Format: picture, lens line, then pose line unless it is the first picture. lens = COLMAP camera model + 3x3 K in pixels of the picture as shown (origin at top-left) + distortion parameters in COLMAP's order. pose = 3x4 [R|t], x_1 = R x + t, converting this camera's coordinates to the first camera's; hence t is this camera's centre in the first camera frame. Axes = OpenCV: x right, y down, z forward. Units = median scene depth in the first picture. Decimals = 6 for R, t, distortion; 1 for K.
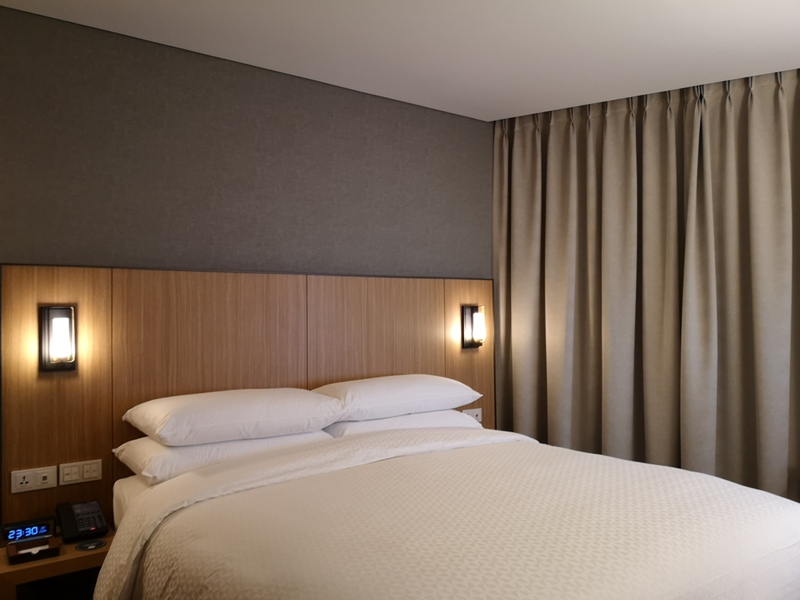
lens RADIAL K [[625.9, 0, 398.8], [0, 625.9, 311.4], [0, 0, 1]] dist [0.038119, -0.043141]
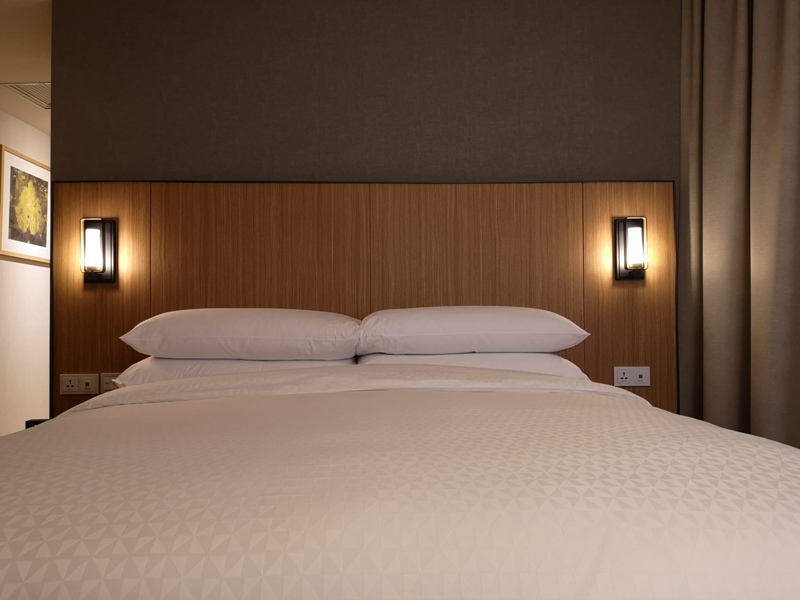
lens RADIAL K [[625.9, 0, 393.8], [0, 625.9, 307.9], [0, 0, 1]] dist [0.038119, -0.043141]
pose [[0.832655, -0.003192, -0.553783, 0.346068], [0.001489, 0.999993, -0.003526, 0.111810], [0.553791, 0.002111, 0.832653, 0.324150]]
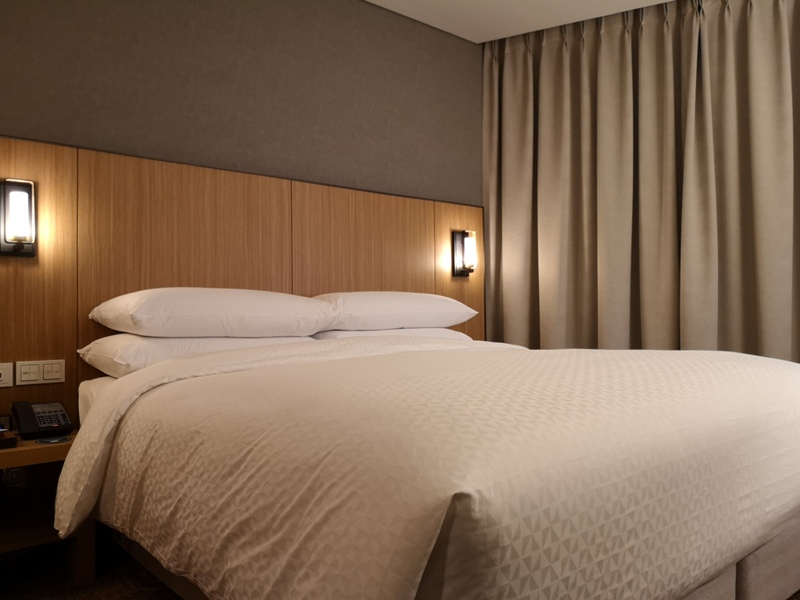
lens RADIAL K [[625.9, 0, 400.5], [0, 625.9, 305.4], [0, 0, 1]] dist [0.038119, -0.043141]
pose [[0.998168, -0.000293, 0.060496, -0.042499], [0.001142, 0.999901, -0.014002, 0.141316], [-0.060486, 0.014045, 0.998070, 0.065899]]
